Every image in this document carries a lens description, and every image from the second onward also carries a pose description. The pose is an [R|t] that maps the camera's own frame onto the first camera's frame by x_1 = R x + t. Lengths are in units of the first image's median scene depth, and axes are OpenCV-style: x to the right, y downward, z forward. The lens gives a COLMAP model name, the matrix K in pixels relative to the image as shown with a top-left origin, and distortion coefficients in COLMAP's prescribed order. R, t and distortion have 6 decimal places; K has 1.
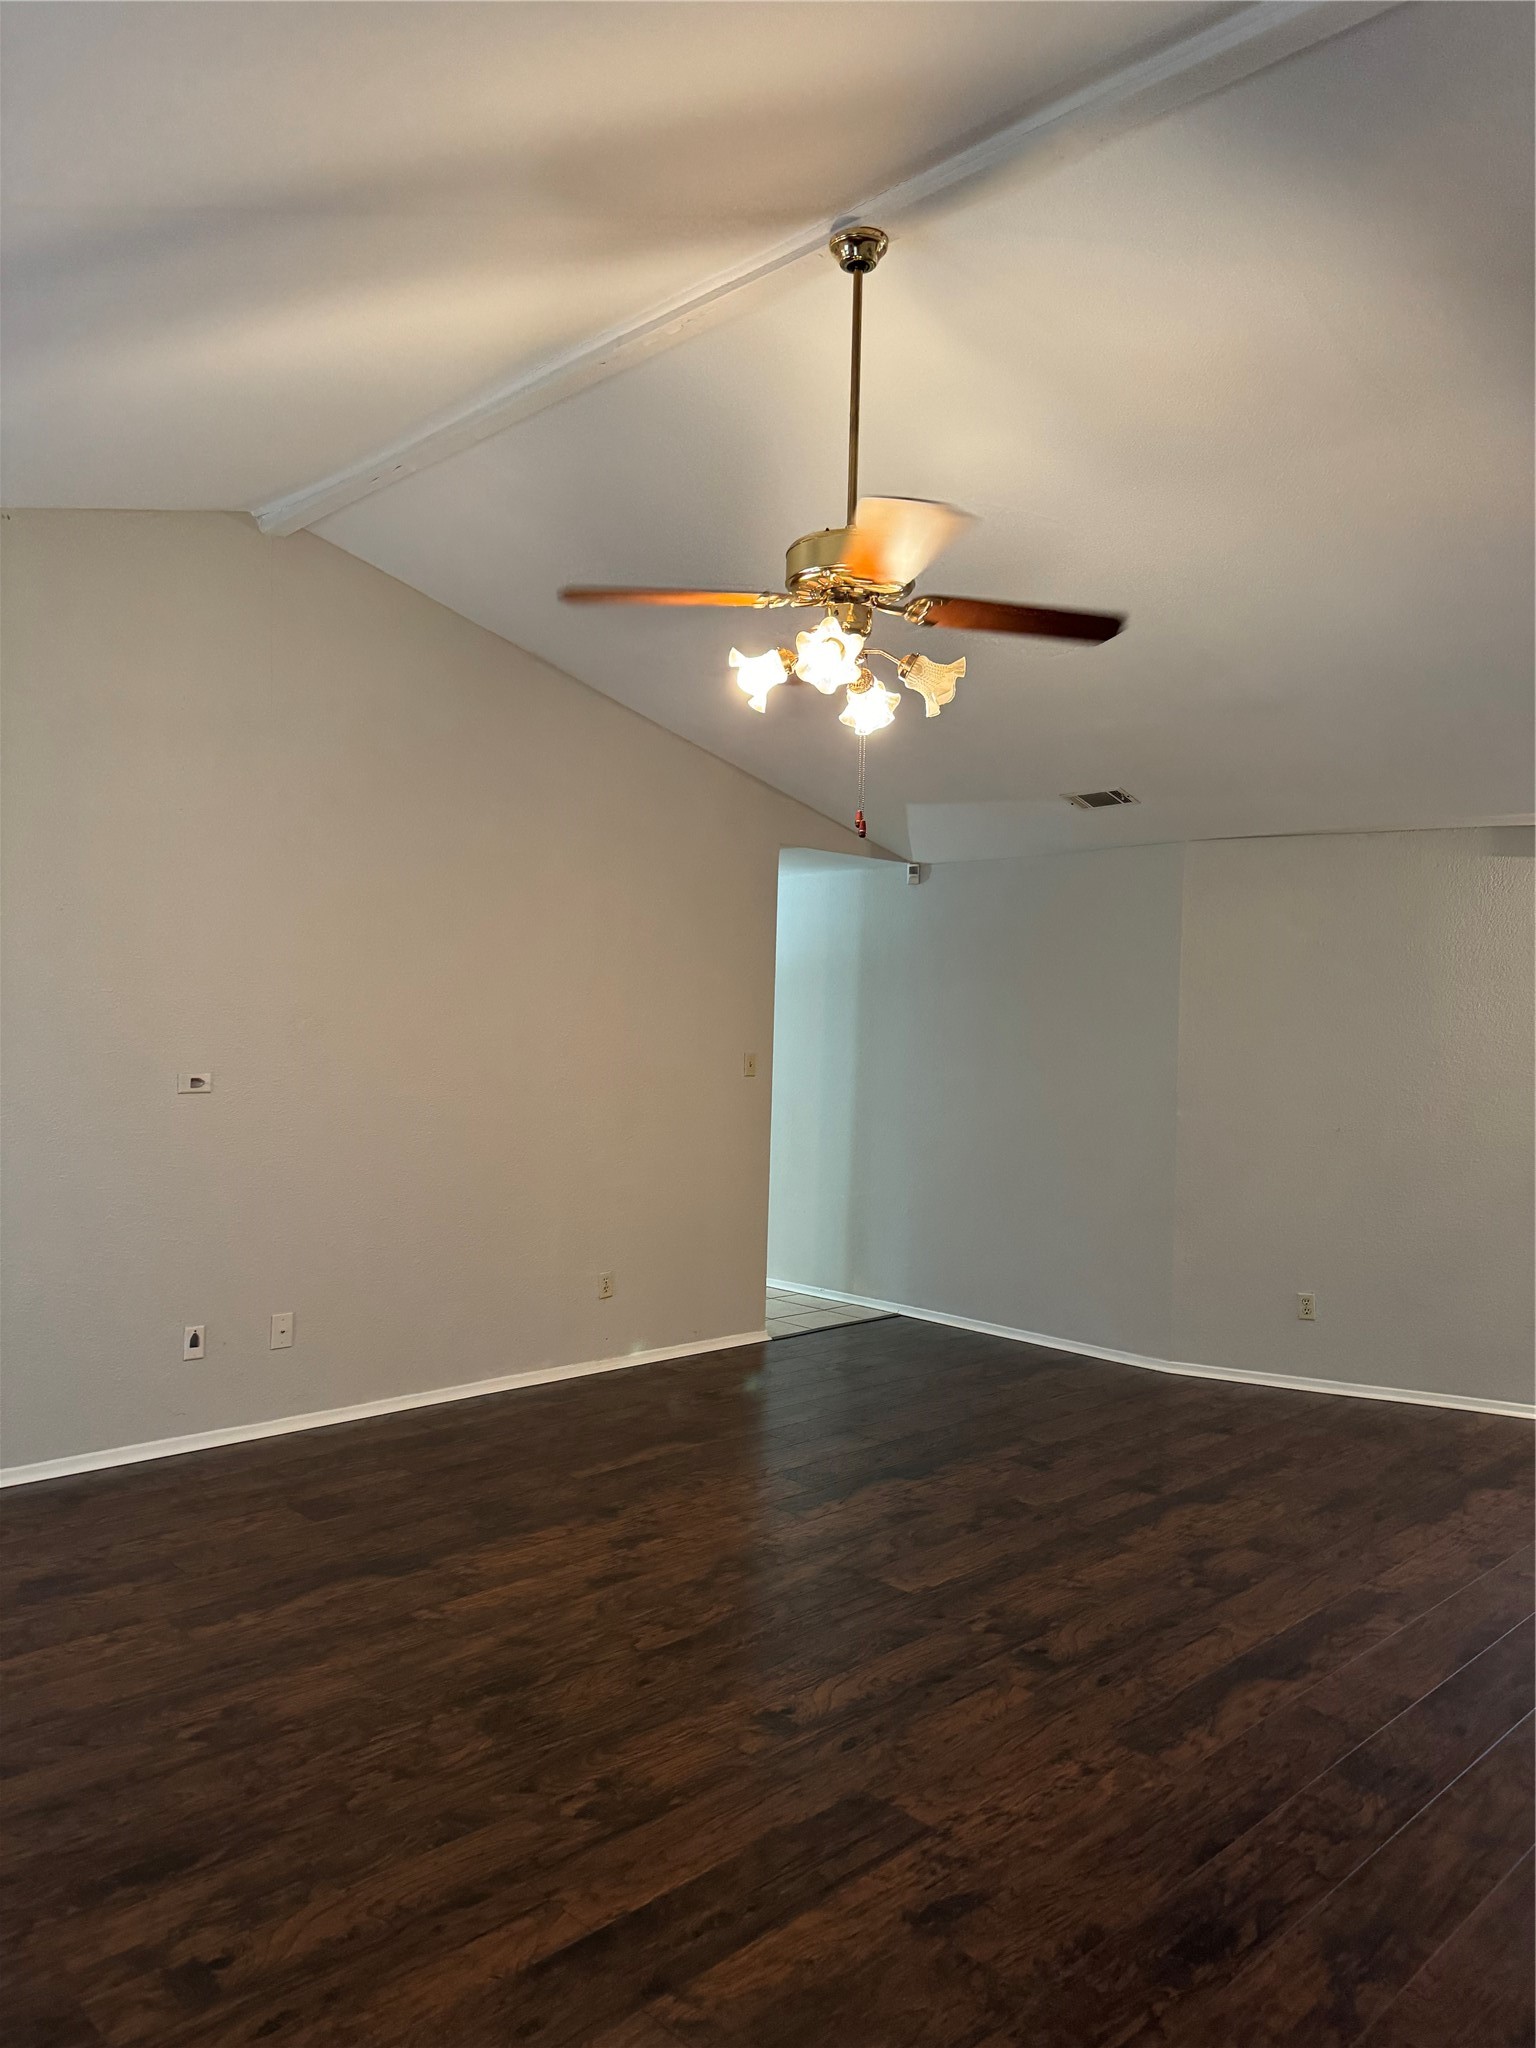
lens RADIAL K [[1438.7, 0, 758.4], [0, 1438.7, 1035.3], [0, 0, 1]] dist [0.006973, -0.011494]
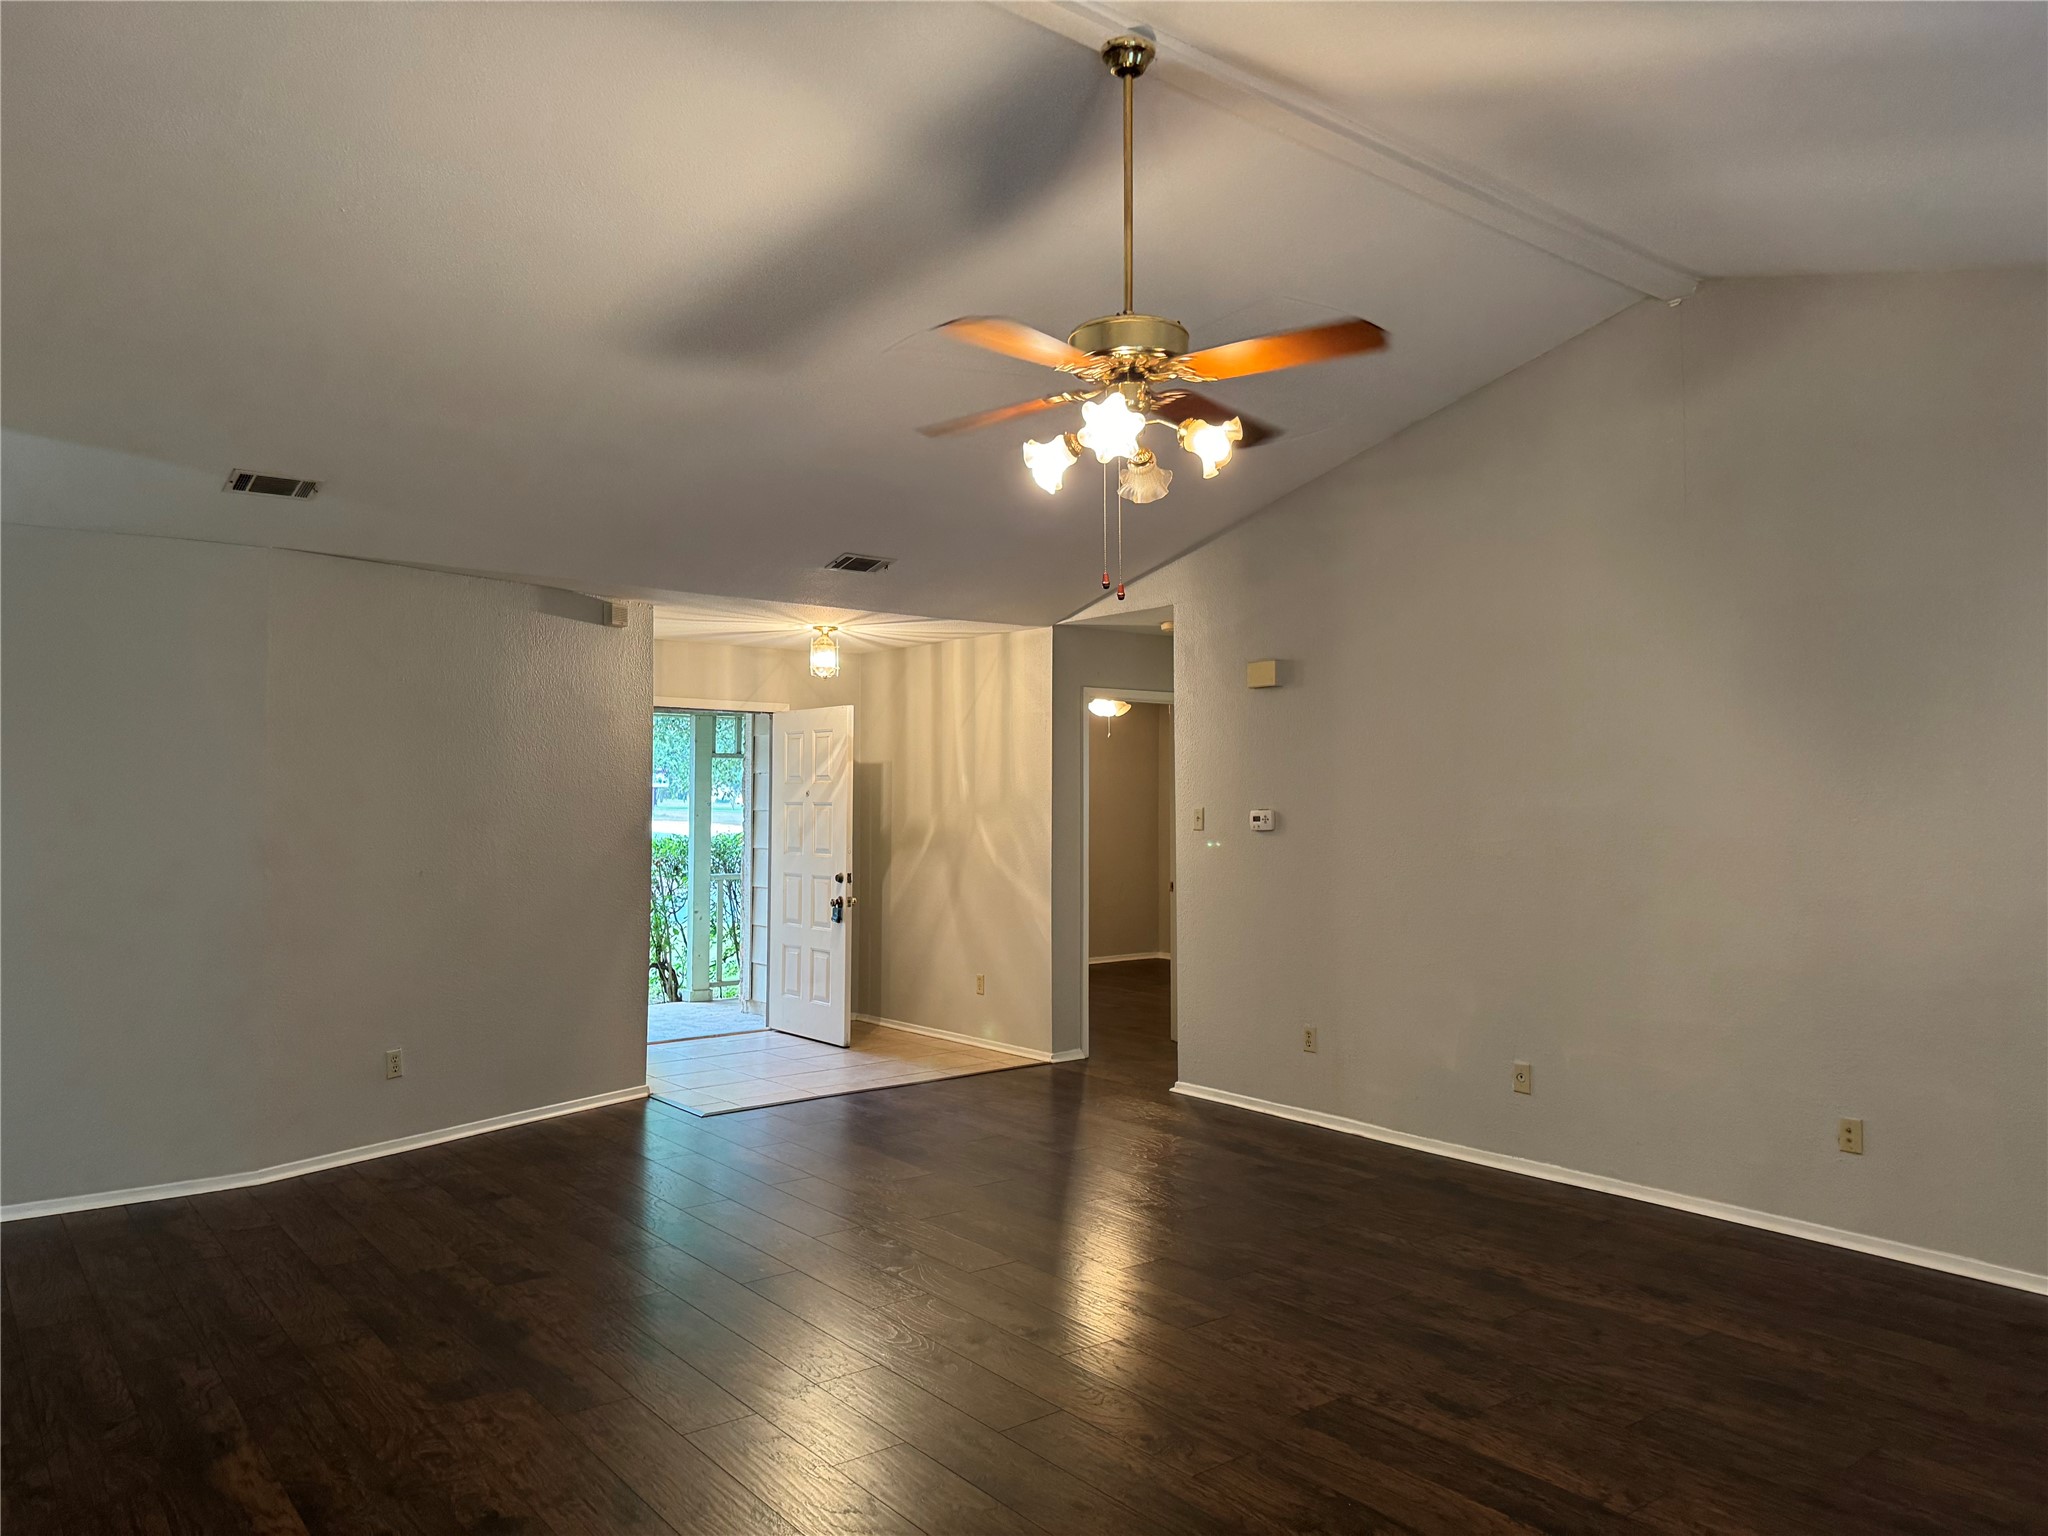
lens RADIAL K [[1438.7, 0, 1012.6], [0, 1438.7, 755.8], [0, 0, 1]] dist [0.006973, -0.011494]
pose [[0.127143, -0.002824, 0.991880, -1.228530], [0.006609, 0.999976, 0.002000, -0.031186], [-0.991862, 0.006301, 0.127159, 1.154533]]
